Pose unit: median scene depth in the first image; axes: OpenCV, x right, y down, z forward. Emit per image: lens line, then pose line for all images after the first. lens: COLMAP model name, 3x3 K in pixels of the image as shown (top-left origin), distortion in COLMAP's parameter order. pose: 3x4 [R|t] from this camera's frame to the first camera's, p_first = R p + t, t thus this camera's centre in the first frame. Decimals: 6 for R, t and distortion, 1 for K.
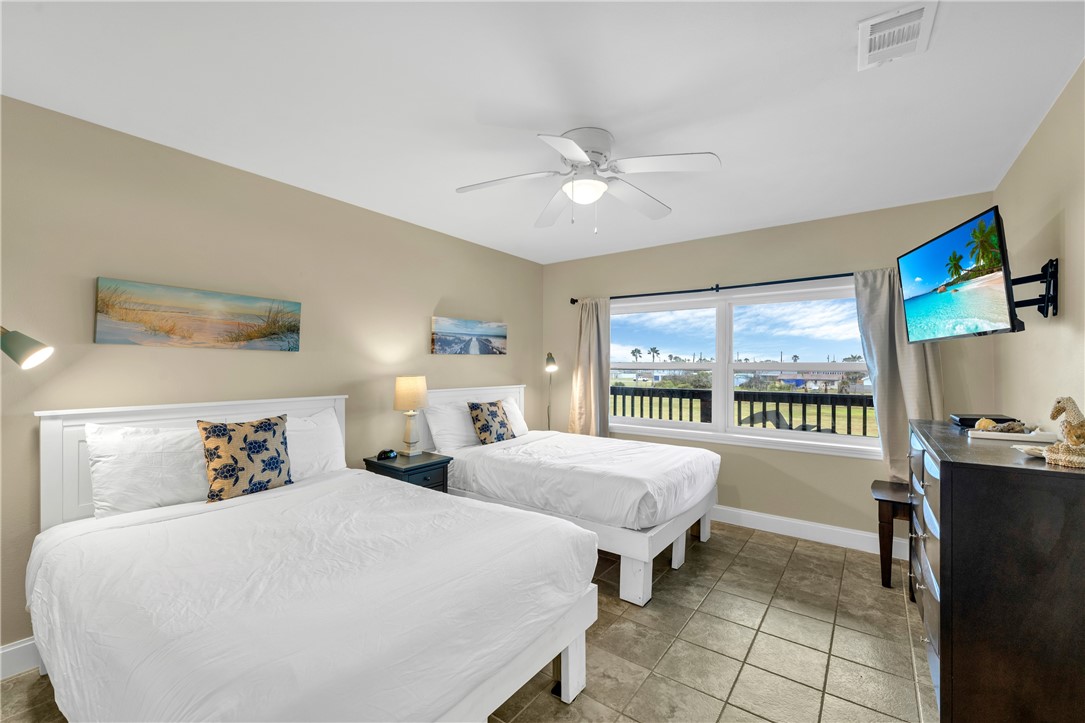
lens RADIAL K [[443.9, 0, 535.0], [0, 443.9, 364.8], [0, 0, 1]] dist [0.010870, -0.000158]
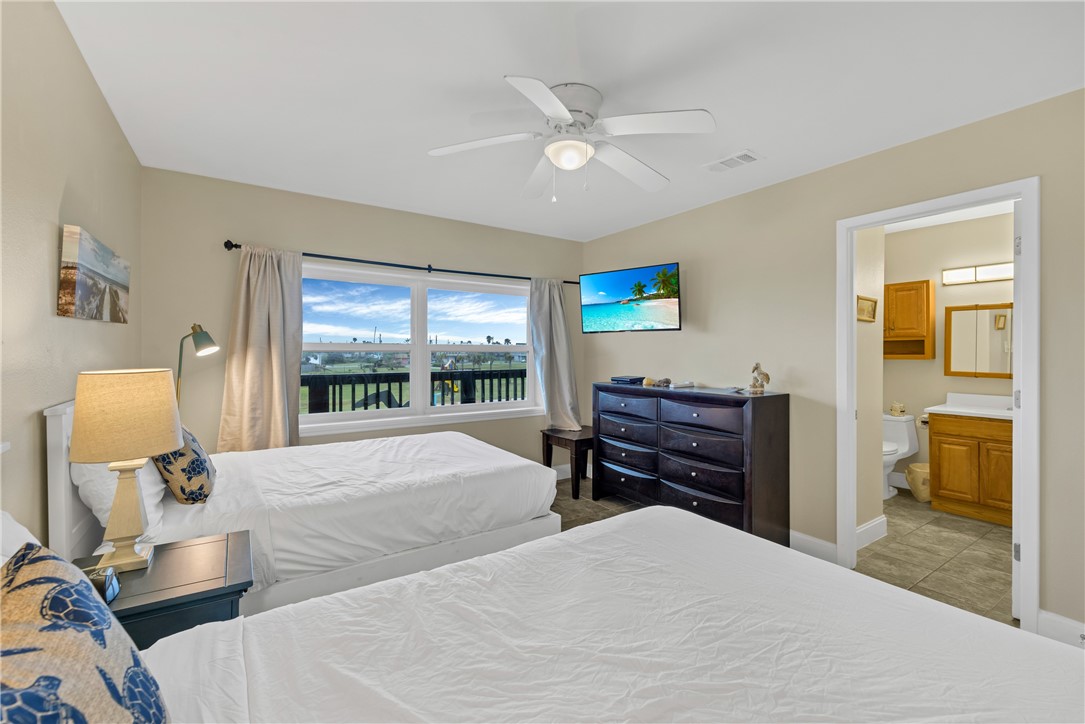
lens RADIAL K [[449.2, 0, 546.8], [0, 449.2, 350.8], [0, 0, 1]] dist [0.008592, -0.000164]
pose [[0.338877, -0.004015, 0.940822, -0.503240], [-0.006896, 0.999953, 0.006752, 0.001118], [-0.940806, -0.008776, 0.338833, 0.474852]]
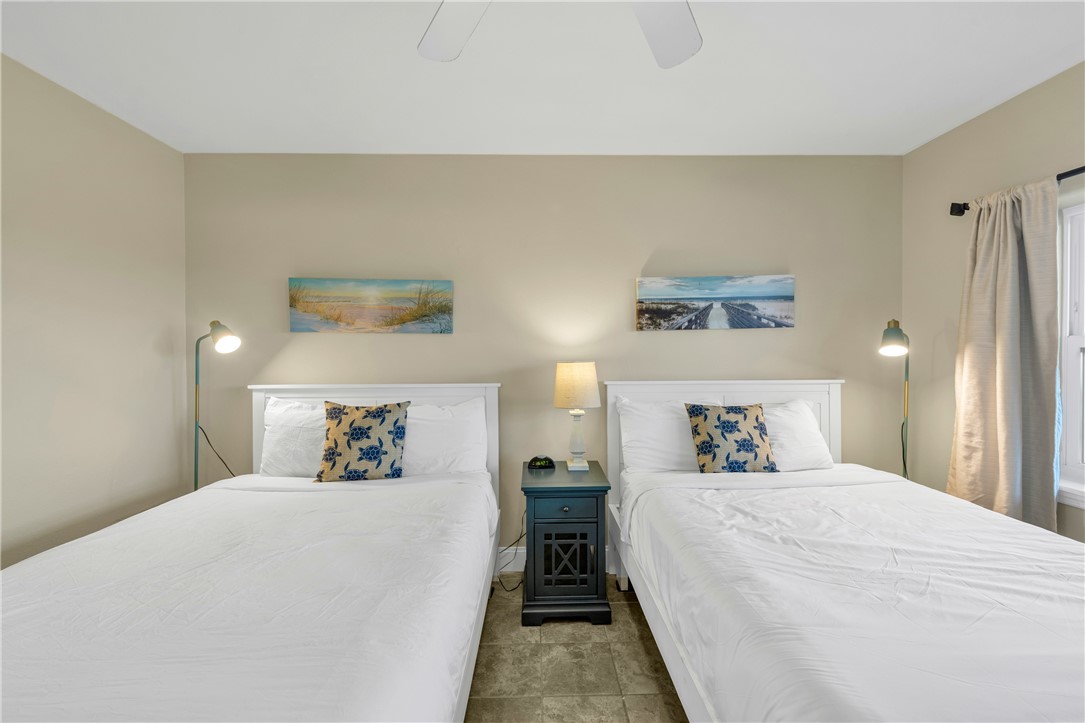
lens RADIAL K [[449.2, 0, 546.8], [0, 449.2, 350.3], [0, 0, 1]] dist [0.008592, -0.000164]
pose [[0.621224, -0.004455, -0.783620, 0.261465], [0.009825, 0.999950, 0.002105, 0.003955], [0.783571, -0.009007, 0.621236, 0.475281]]
